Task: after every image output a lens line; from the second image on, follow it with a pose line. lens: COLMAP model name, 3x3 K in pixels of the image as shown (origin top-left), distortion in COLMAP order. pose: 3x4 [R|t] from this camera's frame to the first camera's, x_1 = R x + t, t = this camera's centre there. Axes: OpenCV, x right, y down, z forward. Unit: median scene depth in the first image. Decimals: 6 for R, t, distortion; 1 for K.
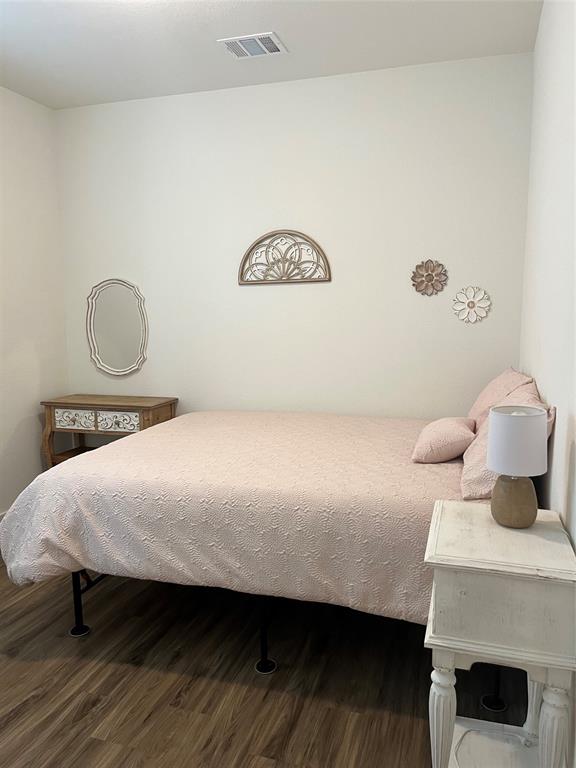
lens RADIAL K [[578.5, 0, 288.0], [0, 578.5, 384.0], [0, 0, 1]] dist [0.058896, -0.087598]
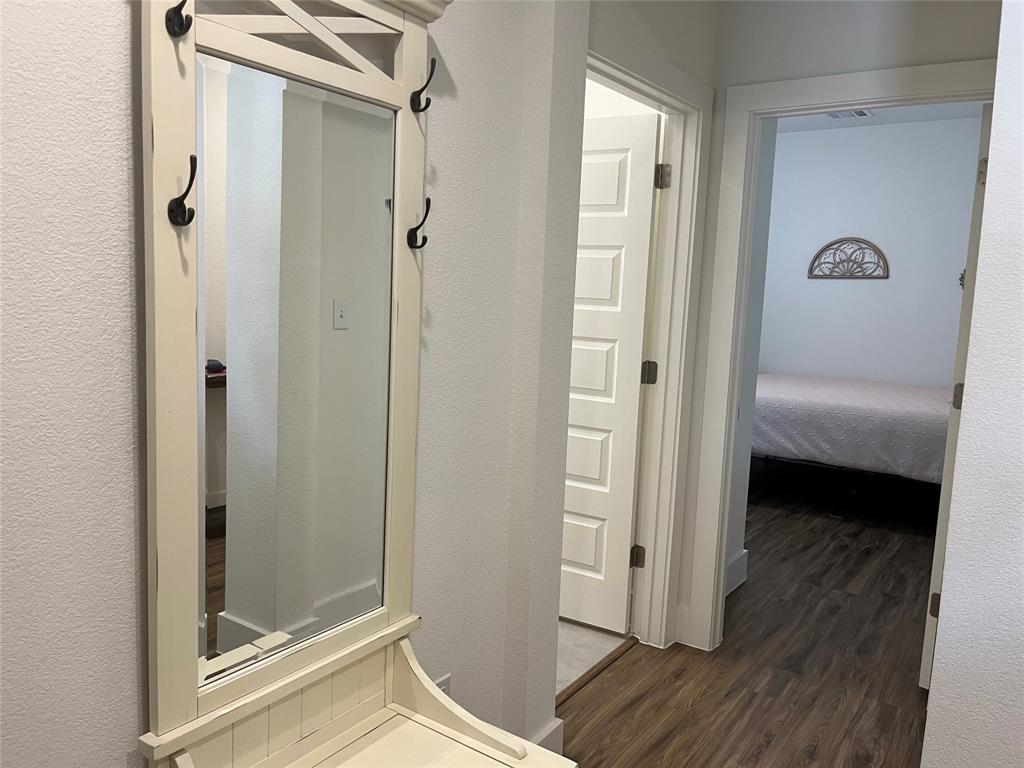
lens RADIAL K [[770.6, 0, 514.5], [0, 770.6, 377.0], [0, 0, 1]] dist [0.060448, -0.087887]
pose [[0.950373, 0.079956, -0.300663, -0.175602], [-0.086105, 0.996260, -0.007233, 0.122387], [0.298960, 0.032762, 0.953703, -0.873126]]
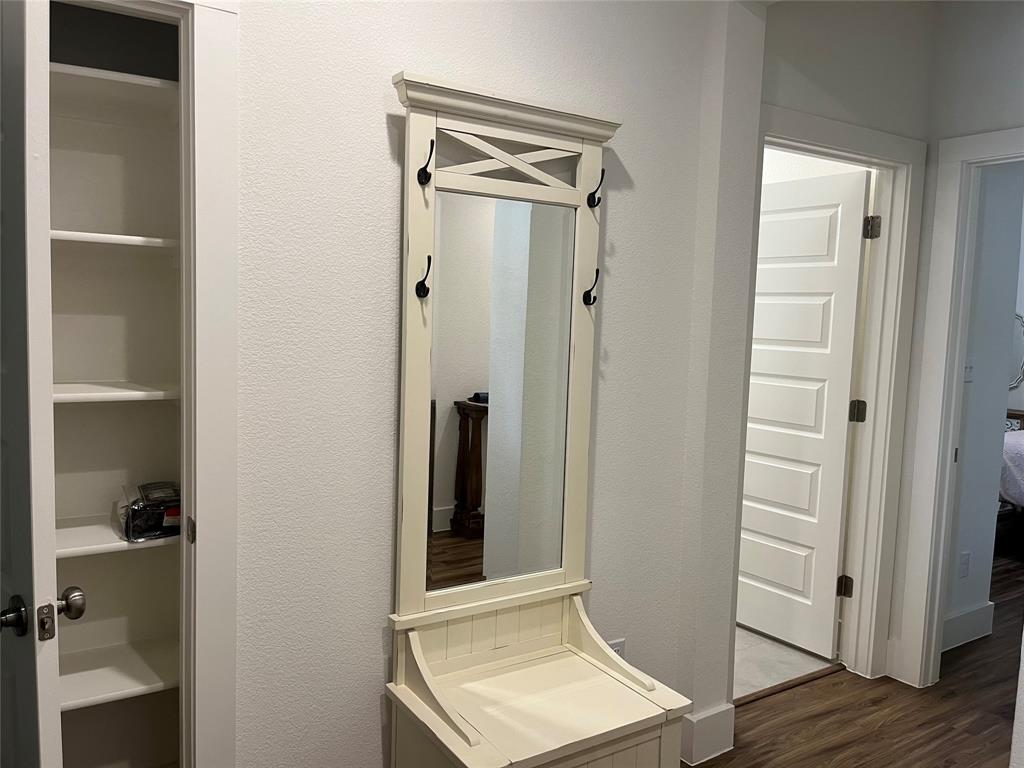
lens RADIAL K [[771.3, 0, 511.5], [0, 771.3, 380.3], [0, 0, 1]] dist [0.058896, -0.087598]
pose [[0.757763, 0.077876, -0.647866, -0.013992], [-0.118746, 0.992732, -0.019559, 0.128684], [0.641635, 0.091752, 0.761503, -0.967562]]
